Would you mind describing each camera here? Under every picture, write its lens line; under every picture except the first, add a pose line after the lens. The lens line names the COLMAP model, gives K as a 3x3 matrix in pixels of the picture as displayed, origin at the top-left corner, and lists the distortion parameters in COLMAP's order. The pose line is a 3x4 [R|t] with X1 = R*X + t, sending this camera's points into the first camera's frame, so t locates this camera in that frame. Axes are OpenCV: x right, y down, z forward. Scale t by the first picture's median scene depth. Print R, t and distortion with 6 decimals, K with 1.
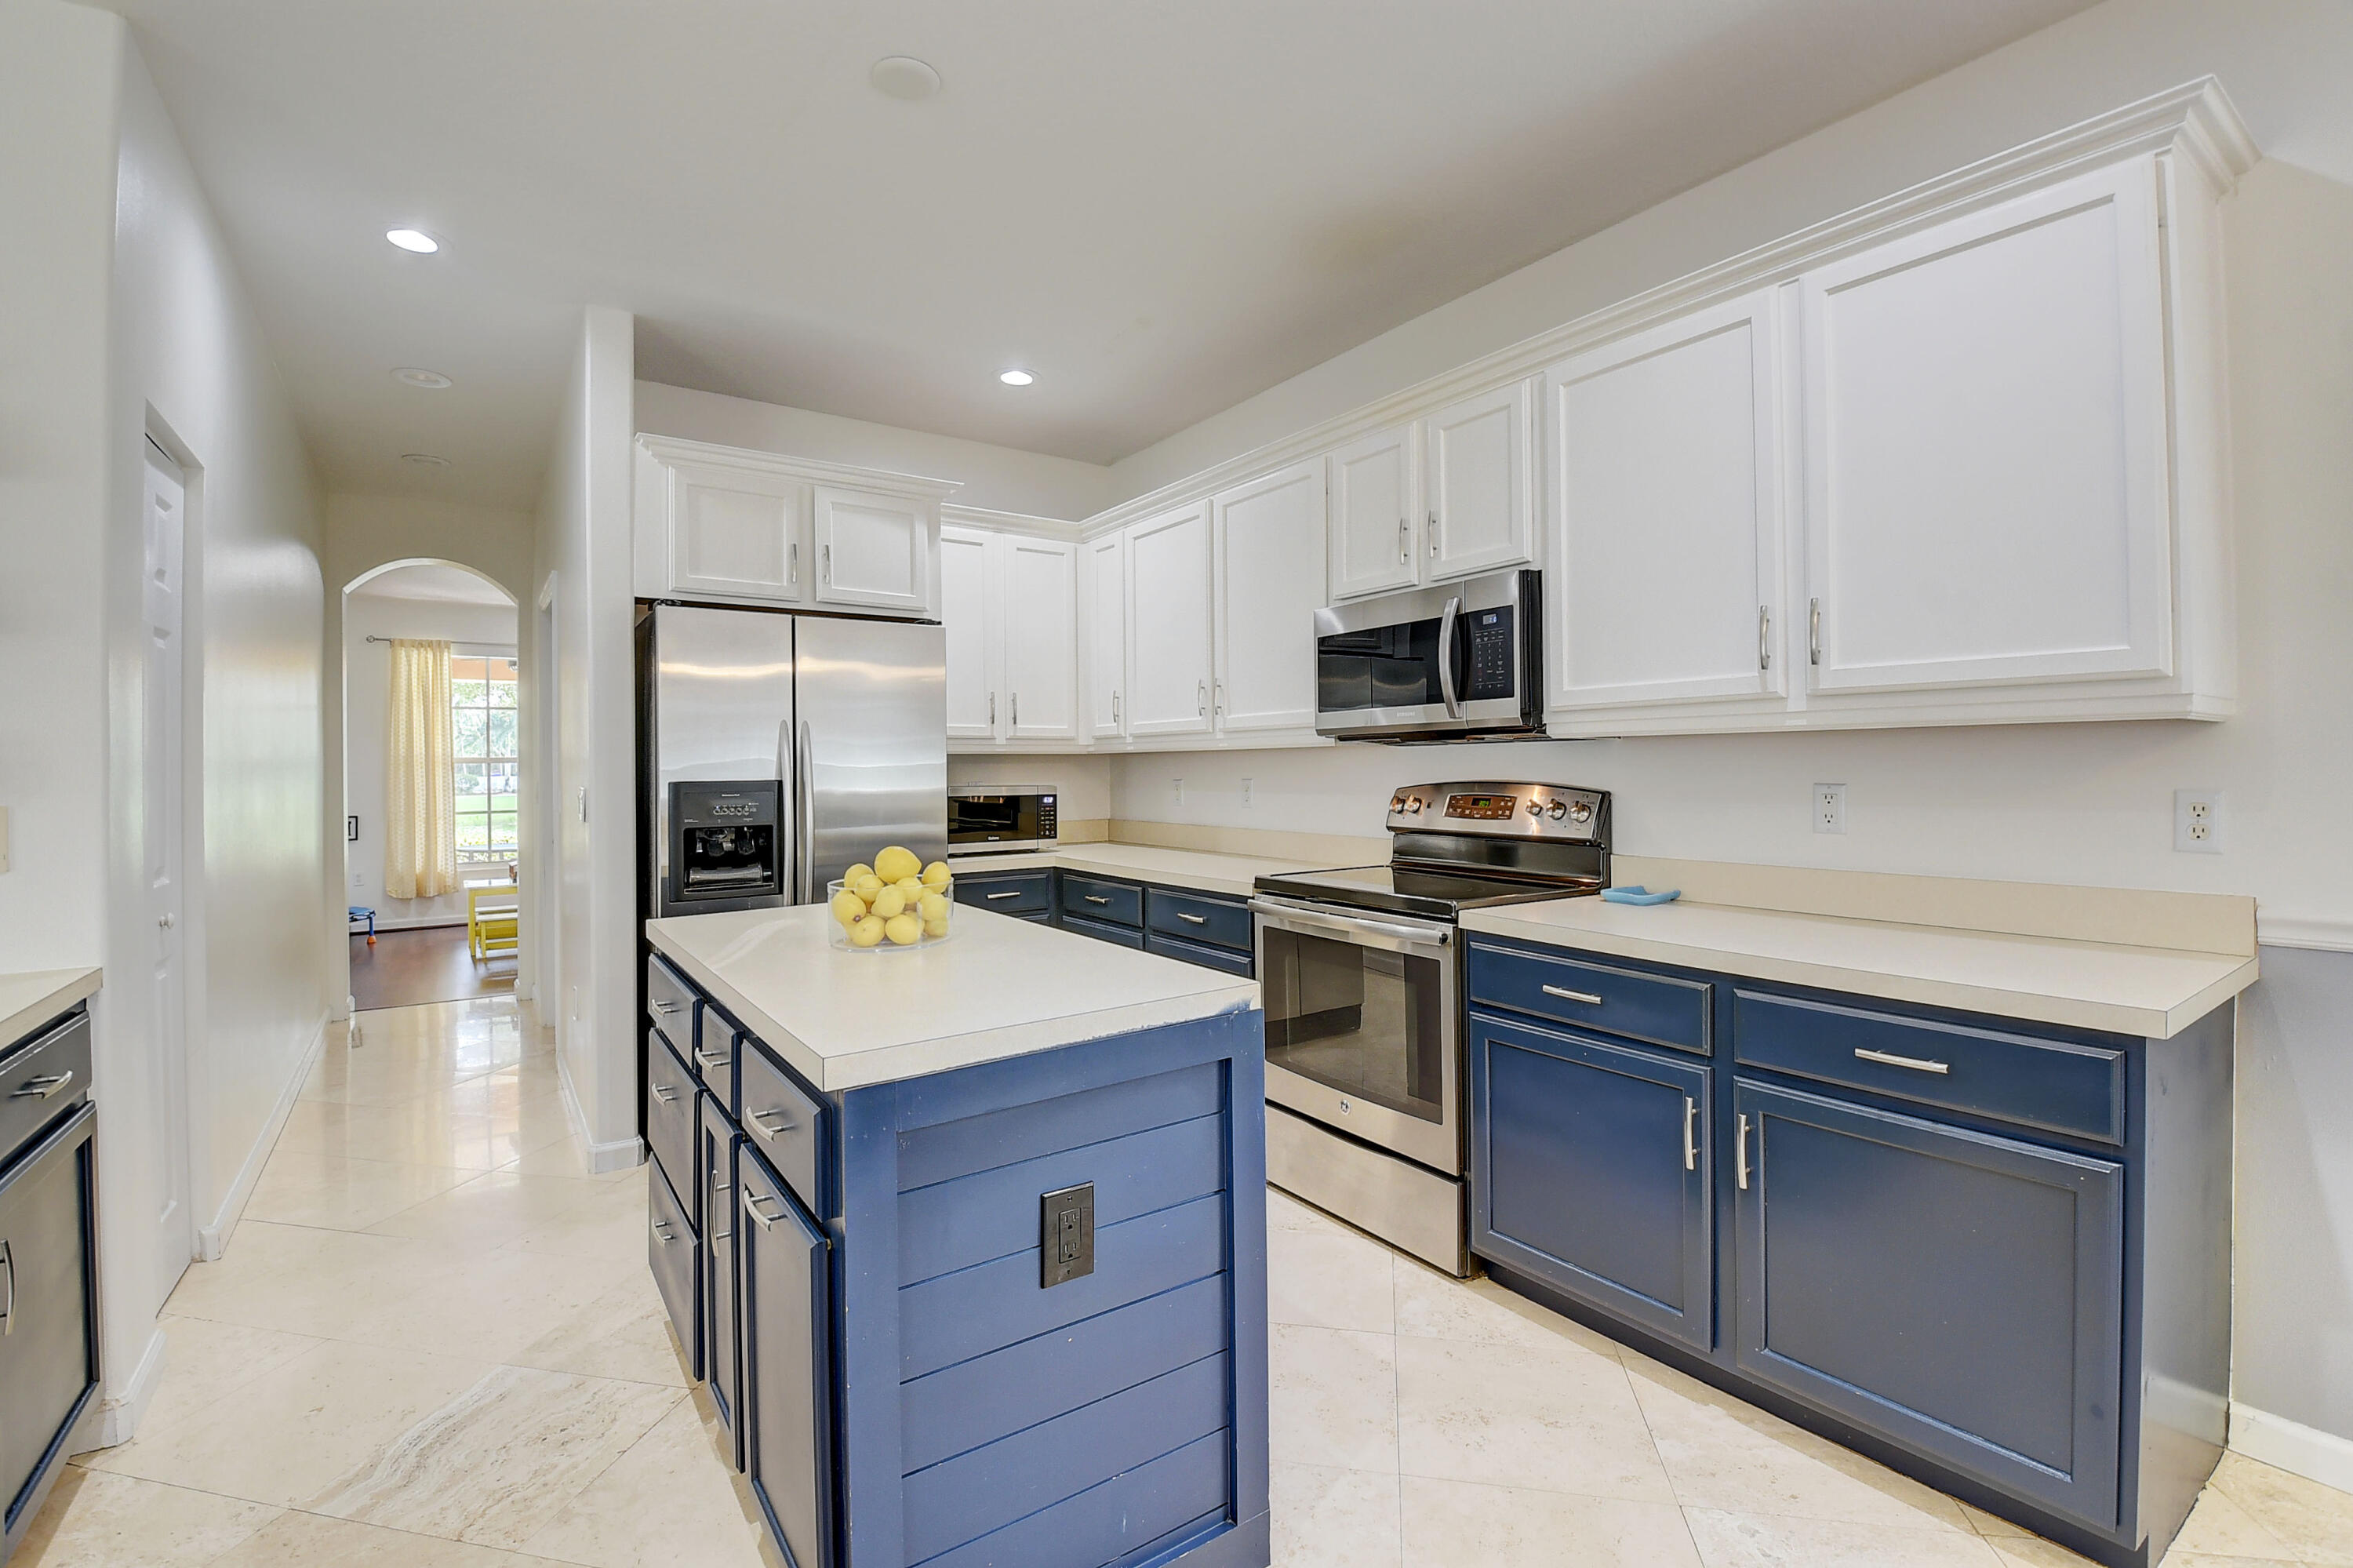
lens RADIAL K [[1038.4, 0, 1163.9], [0, 1038.4, 759.5], [0, 0, 1]] dist [-0.000823, -0.013540]
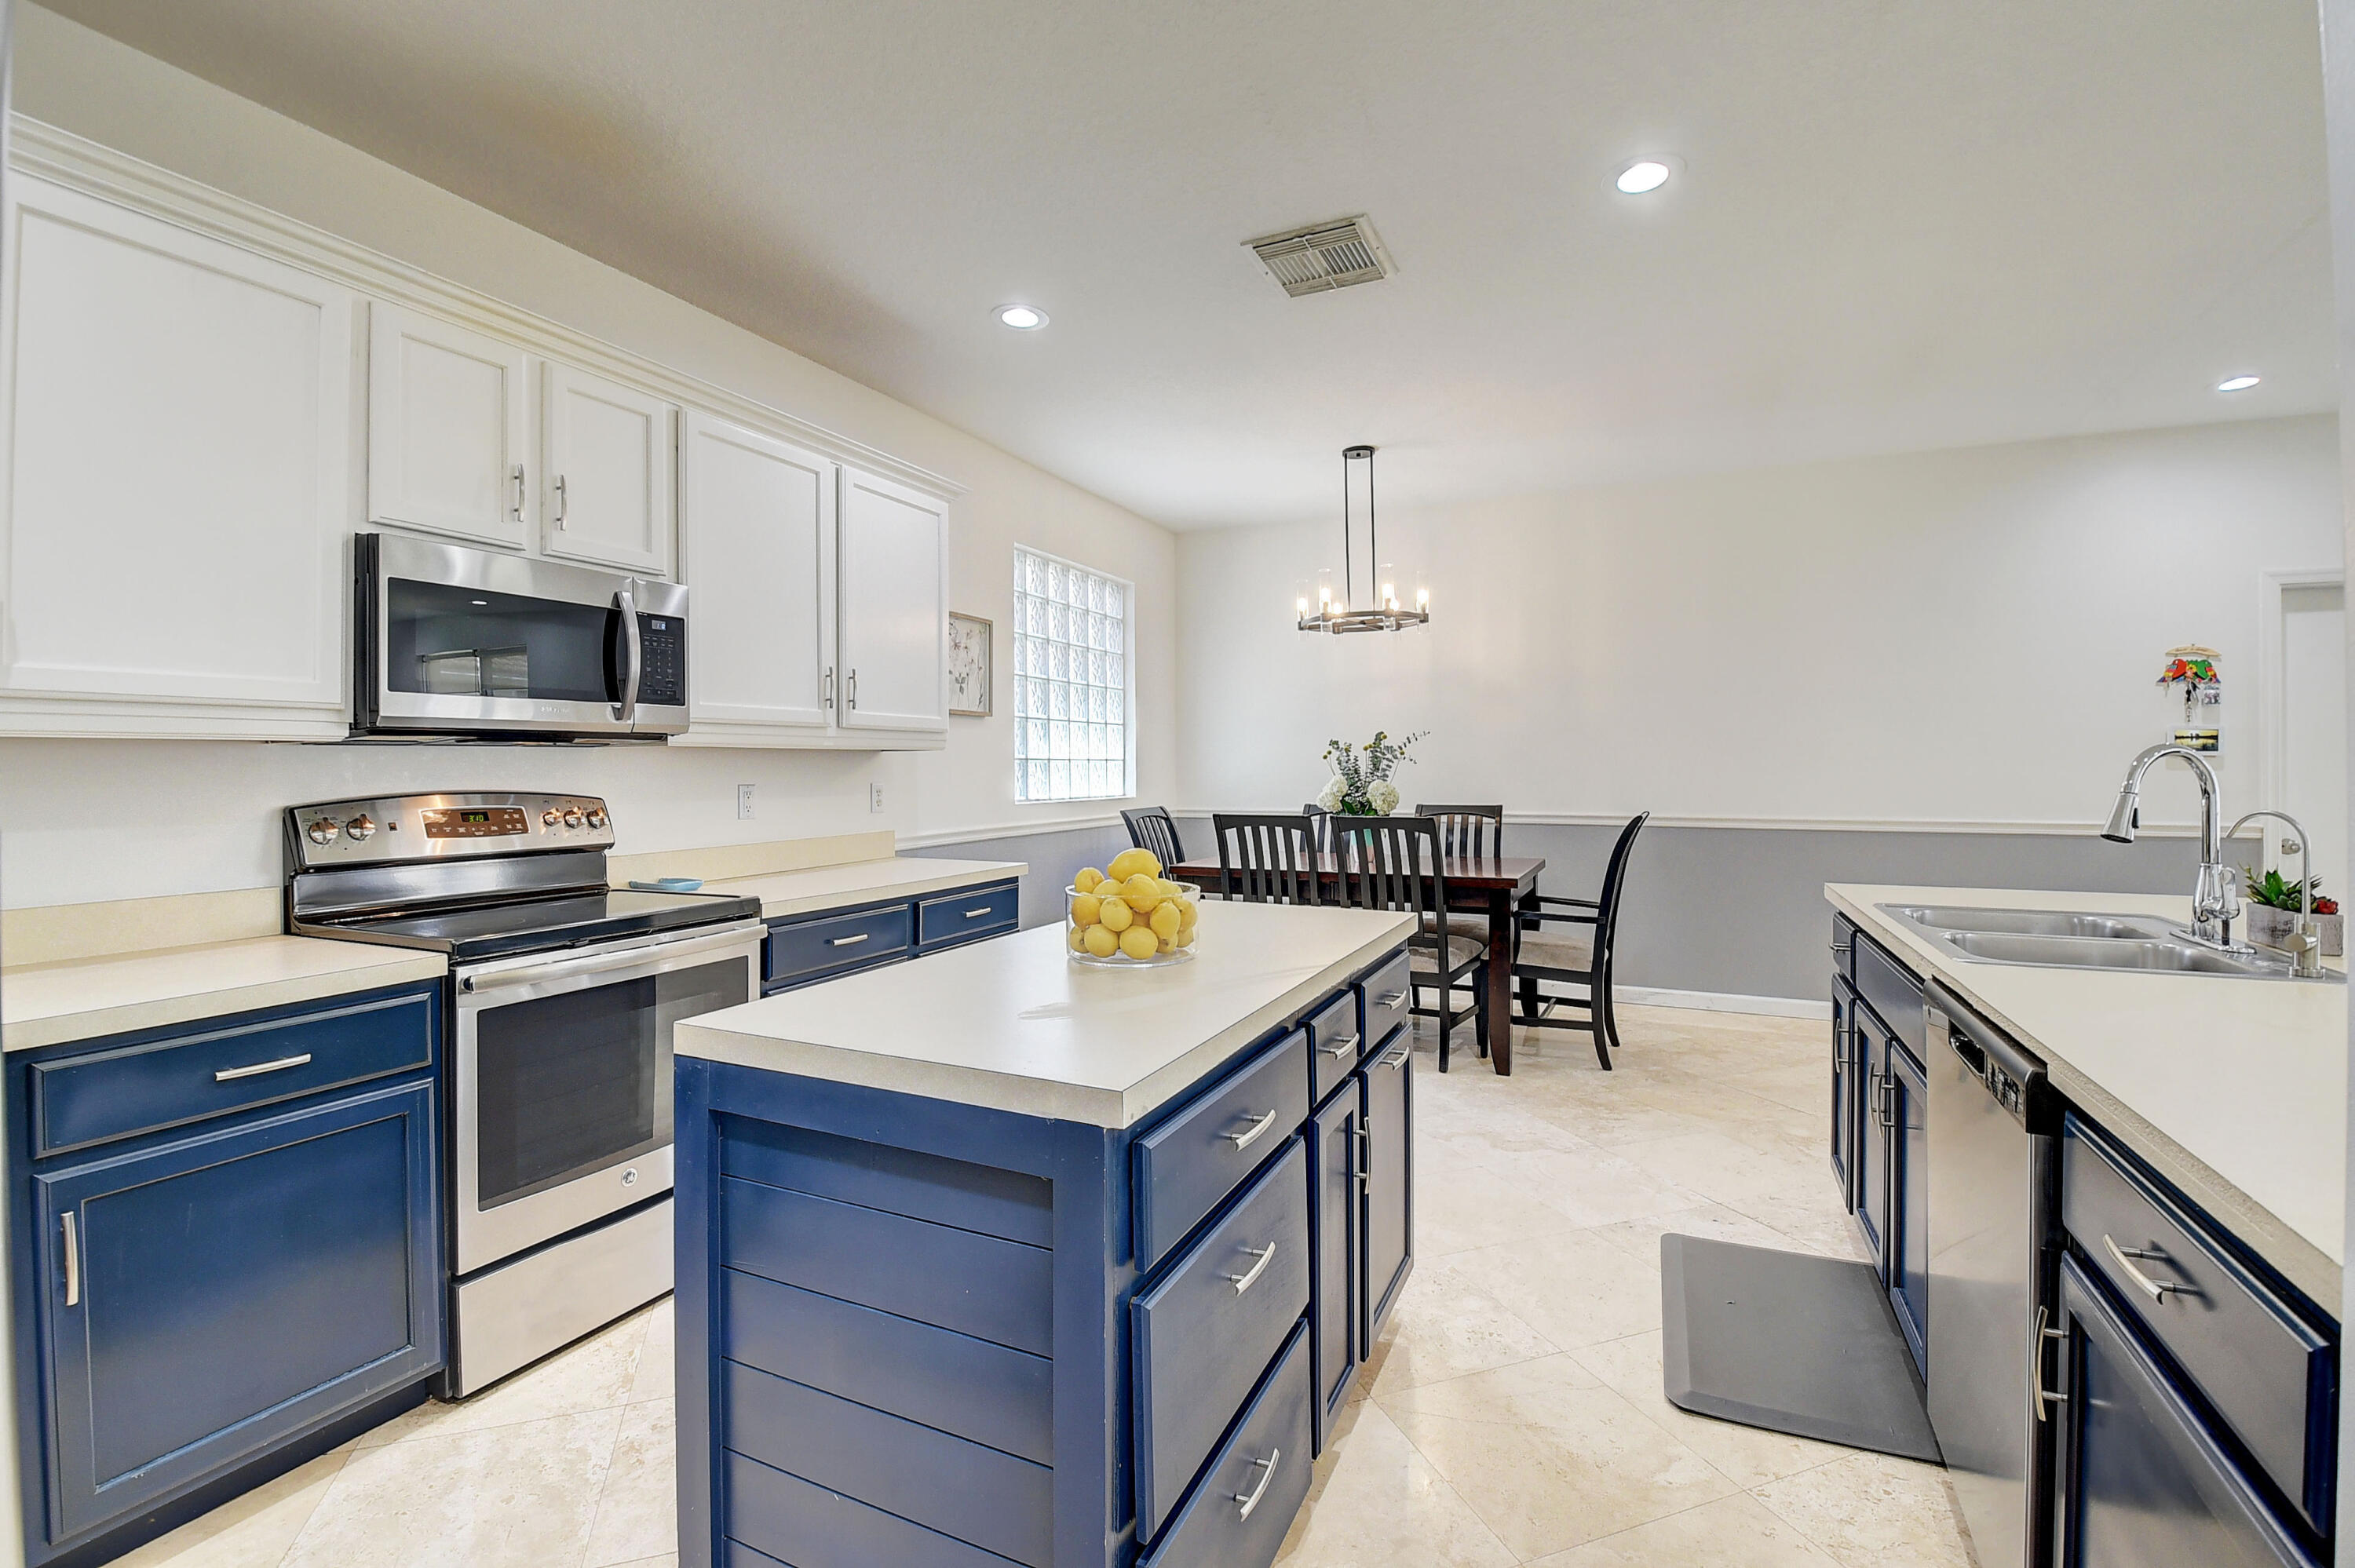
lens RADIAL K [[1039.1, 0, 1161.8], [0, 1039.1, 753.2], [0, 0, 1]] dist [-0.000823, -0.013540]
pose [[-0.505640, 0.022405, 0.862454, -0.705812], [0.003496, 0.999708, -0.023920, 0.013221], [-0.862738, -0.009080, -0.505570, 0.961075]]
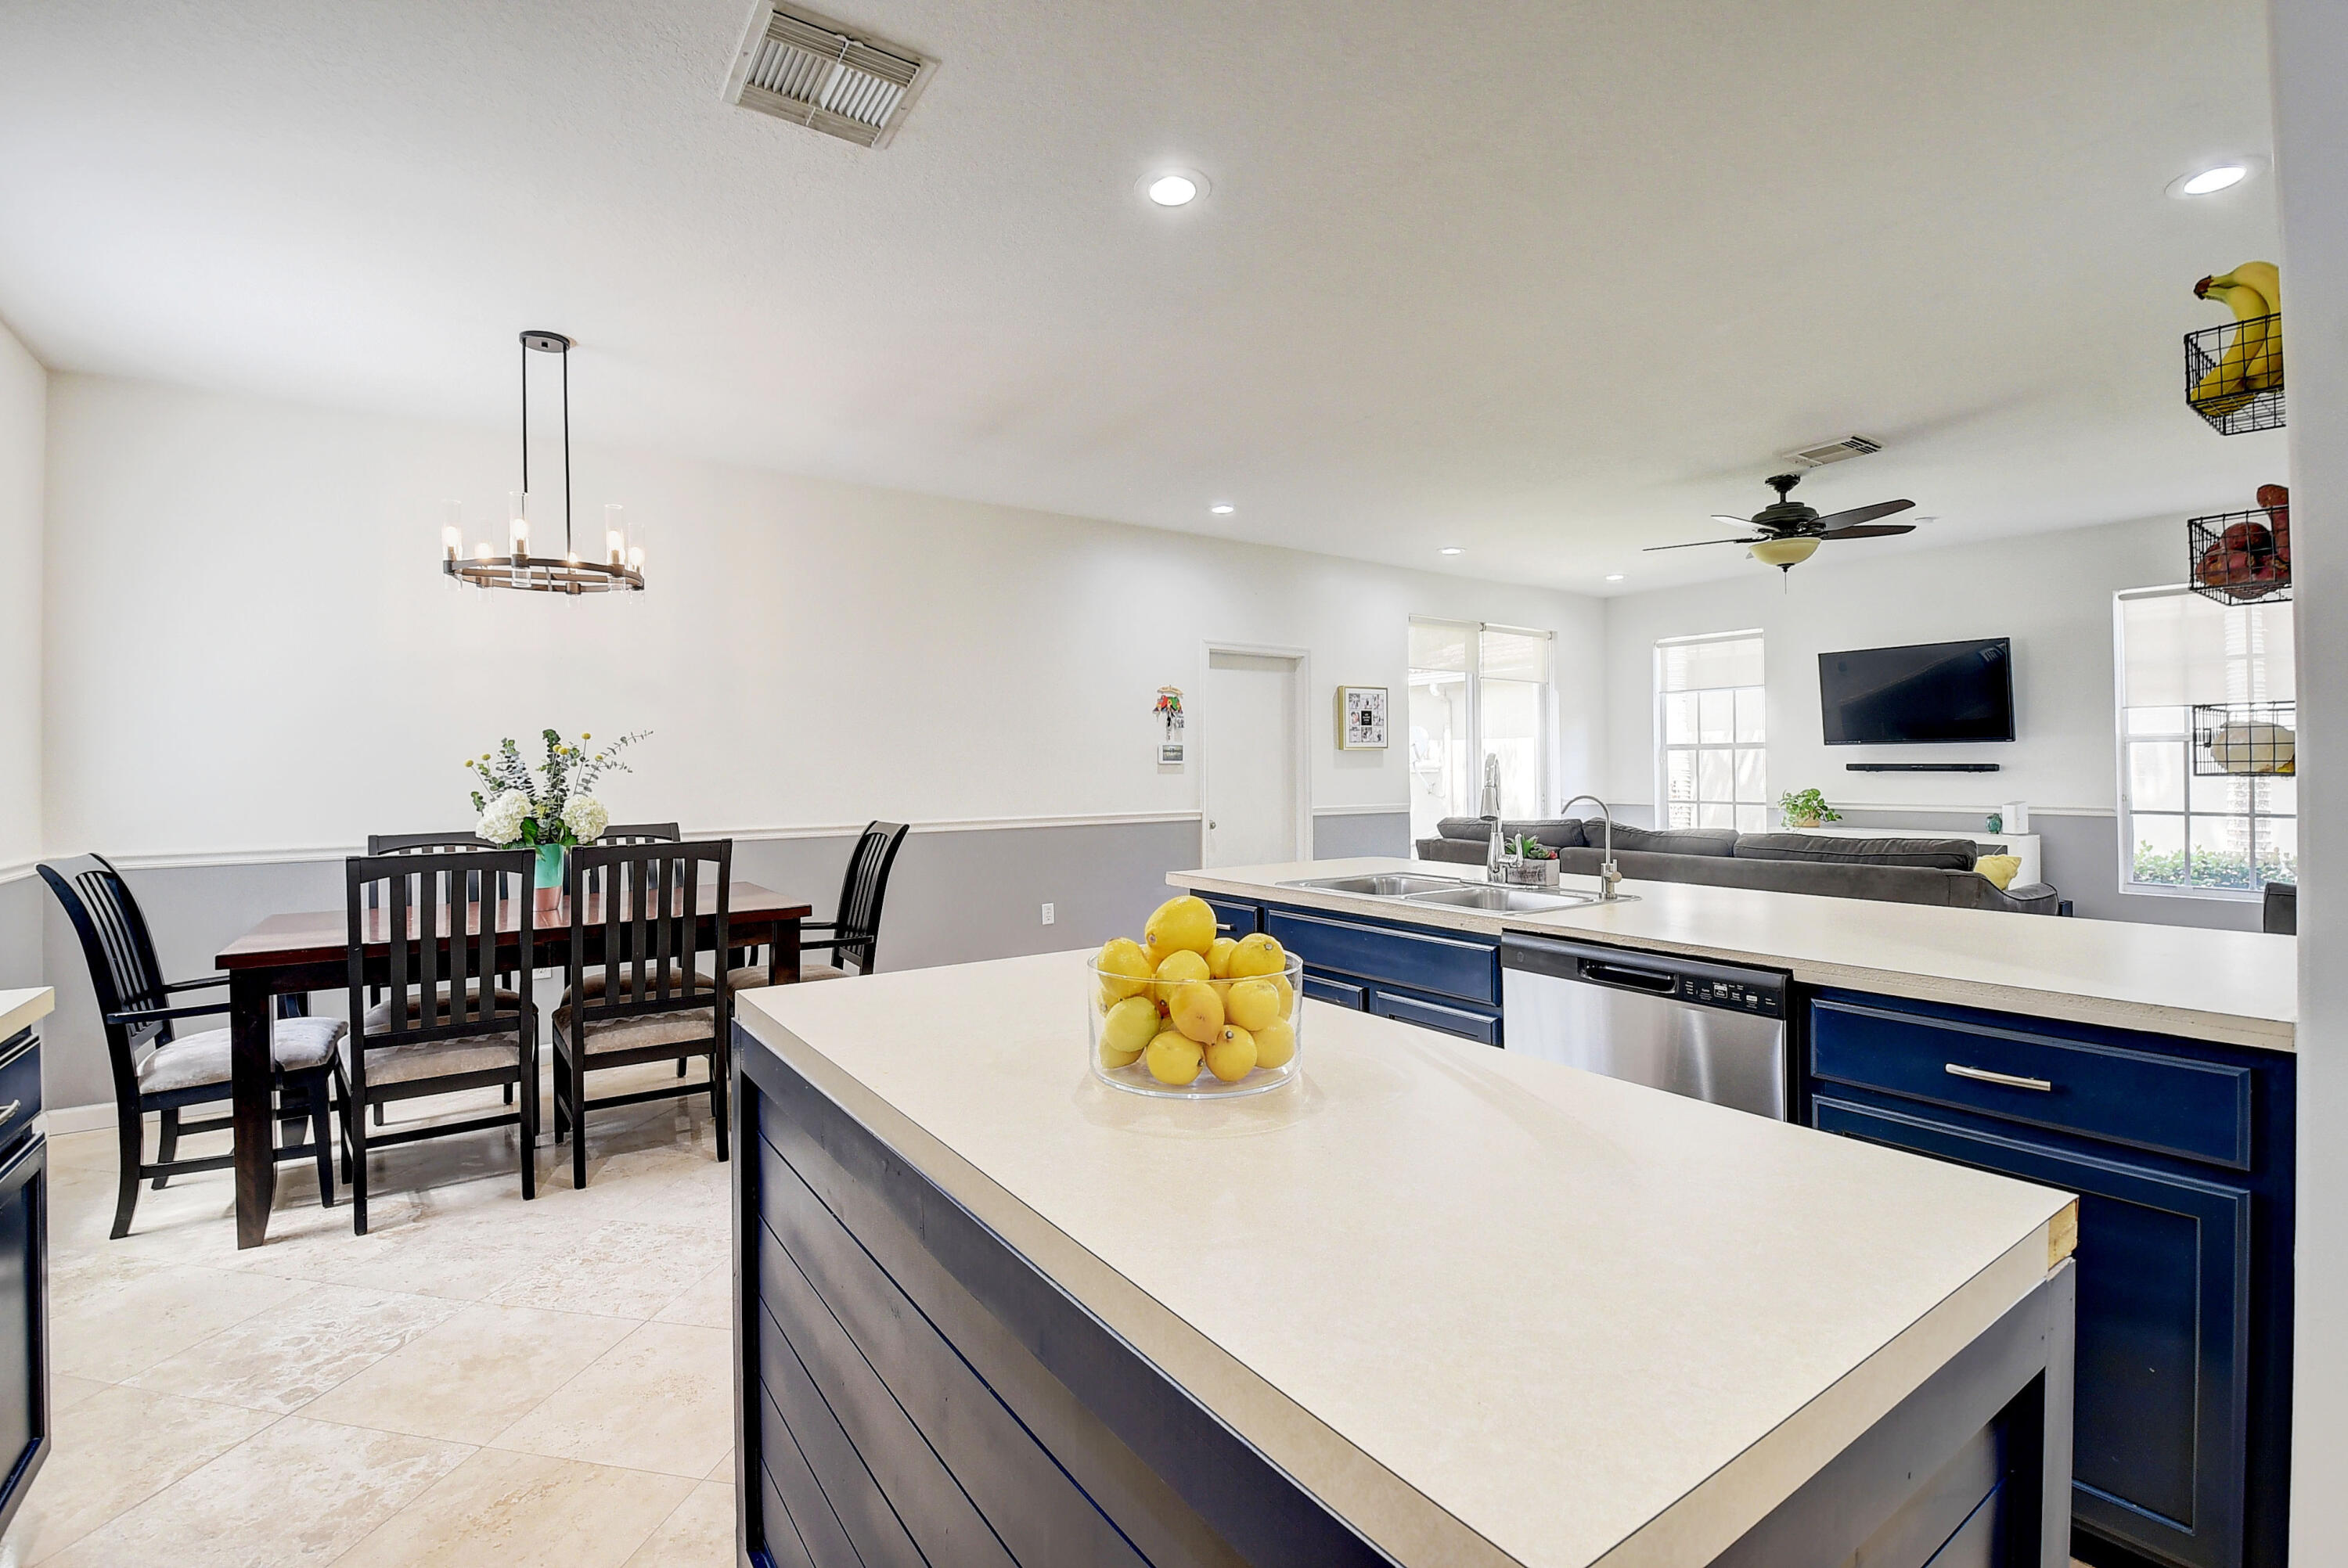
lens RADIAL K [[1049.1, 0, 1157.3], [0, 1049.1, 756.4], [0, 0, 1]] dist [-0.013509, -0.008180]
pose [[-0.999719, 0.021262, -0.010469, -0.158458], [0.021449, 0.999607, -0.018041, 0.008783], [0.010081, -0.018261, -0.999782, 1.048807]]
